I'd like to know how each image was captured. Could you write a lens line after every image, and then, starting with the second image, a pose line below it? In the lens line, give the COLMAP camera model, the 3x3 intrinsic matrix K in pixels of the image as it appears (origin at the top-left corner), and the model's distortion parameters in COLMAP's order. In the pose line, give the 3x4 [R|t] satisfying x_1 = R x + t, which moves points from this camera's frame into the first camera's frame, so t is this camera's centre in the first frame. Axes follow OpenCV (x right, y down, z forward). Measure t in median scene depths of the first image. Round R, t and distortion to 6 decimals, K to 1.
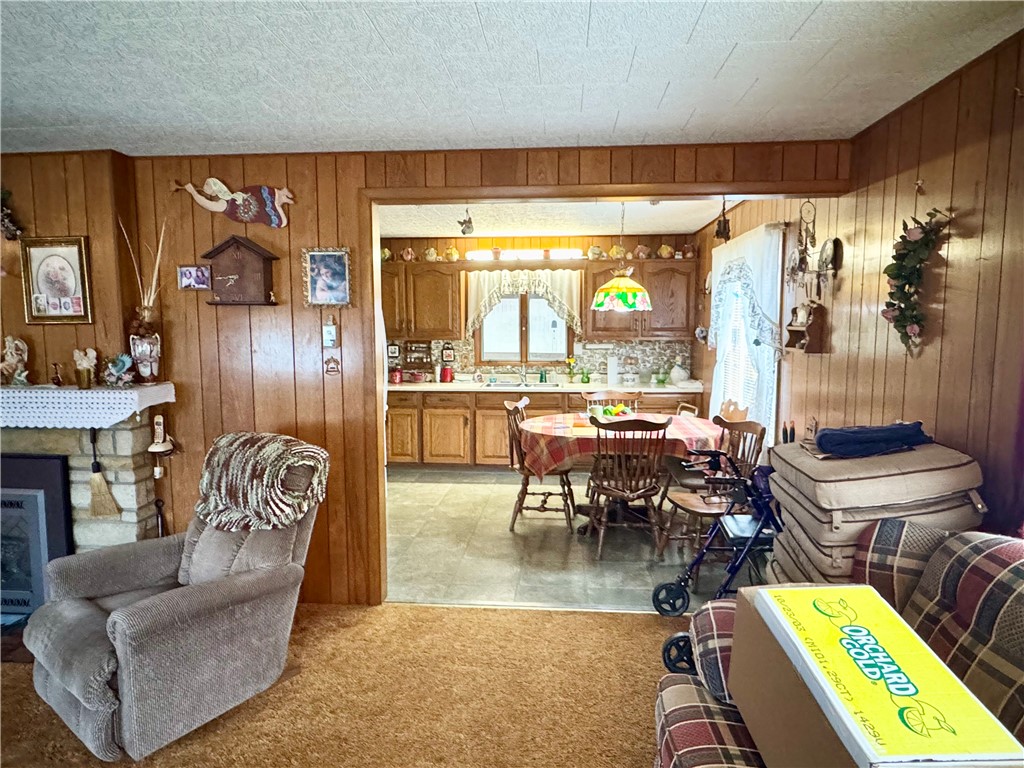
lens RADIAL K [[633.5, 0, 512.5], [0, 633.5, 383.4], [0, 0, 1]] dist [-0.000329, 0.000978]
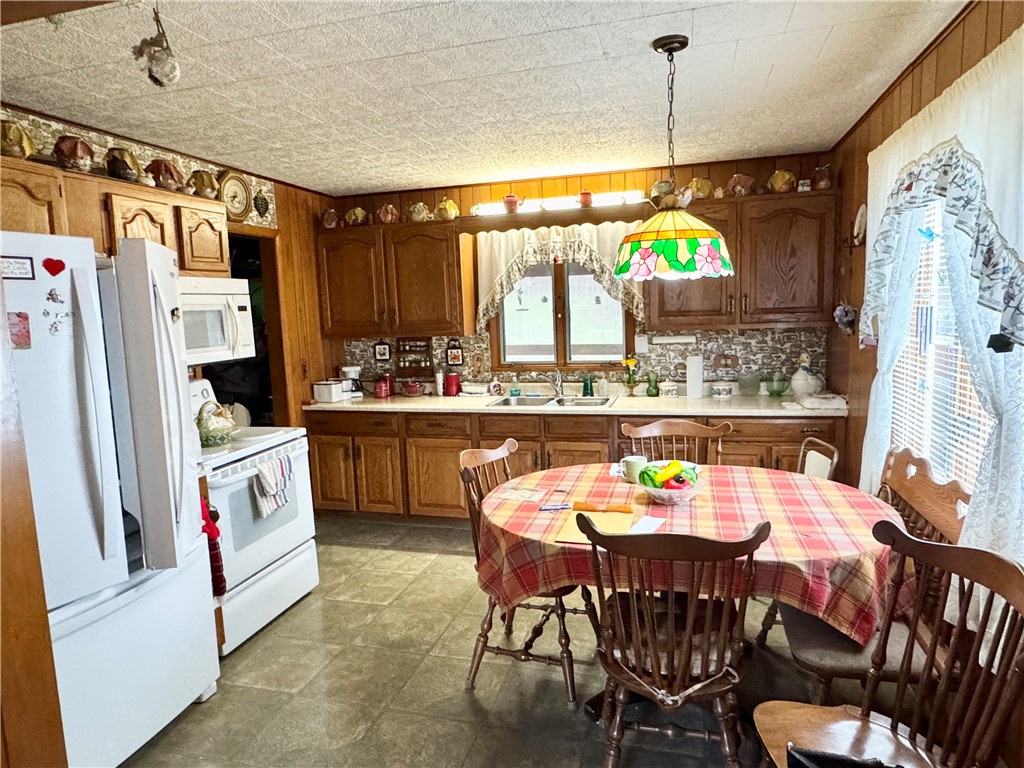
lens RADIAL K [[633.5, 0, 510.7], [0, 633.5, 385.3], [0, 0, 1]] dist [-0.000329, 0.000978]
pose [[0.980566, -0.008513, -0.196005, 0.102224], [0.014120, 0.999530, 0.027227, -0.032641], [0.195681, -0.029466, 0.980225, 0.340488]]
